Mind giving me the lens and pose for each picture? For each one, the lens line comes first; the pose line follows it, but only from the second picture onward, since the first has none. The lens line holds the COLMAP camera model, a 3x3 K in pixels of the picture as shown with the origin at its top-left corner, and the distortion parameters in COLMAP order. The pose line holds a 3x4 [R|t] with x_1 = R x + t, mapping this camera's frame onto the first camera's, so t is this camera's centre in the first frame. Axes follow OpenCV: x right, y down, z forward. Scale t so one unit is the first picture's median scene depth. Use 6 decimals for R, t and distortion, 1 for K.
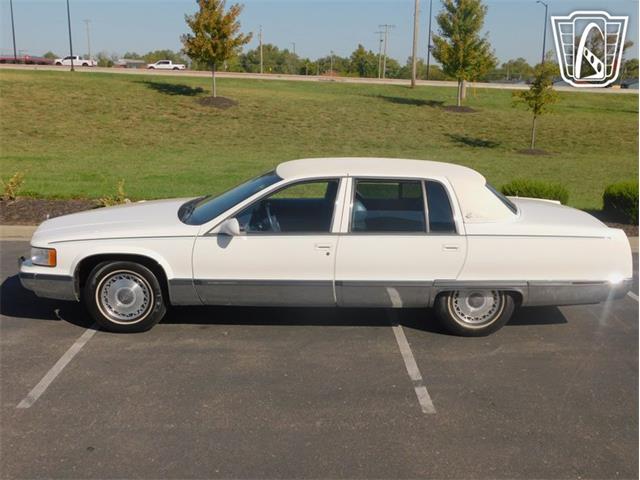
lens RADIAL K [[742.2, 0, 320.0], [0, 742.2, 240.0], [0, 0, 1]] dist [-0.012390, -0.006703]
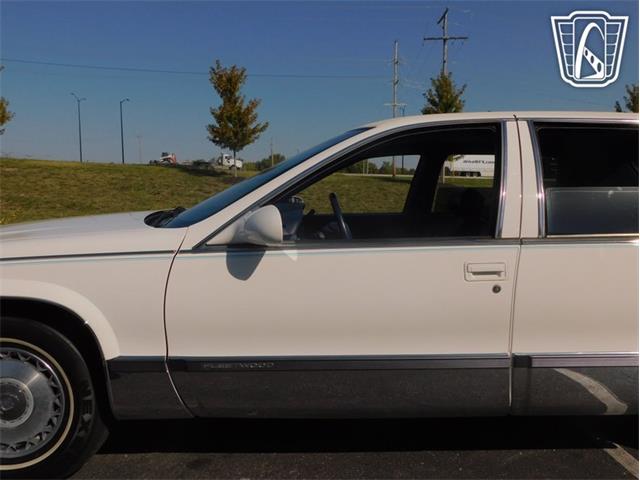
lens RADIAL K [[507.8, 0, 320.0], [0, 507.8, 240.0], [0, 0, 1]] dist [-0.012869, -0.002119]
pose [[0.999656, -0.015406, 0.021242, -0.030761], [0.017960, 0.991889, -0.125835, 0.008366], [-0.019131, 0.126174, 0.991824, 0.238795]]
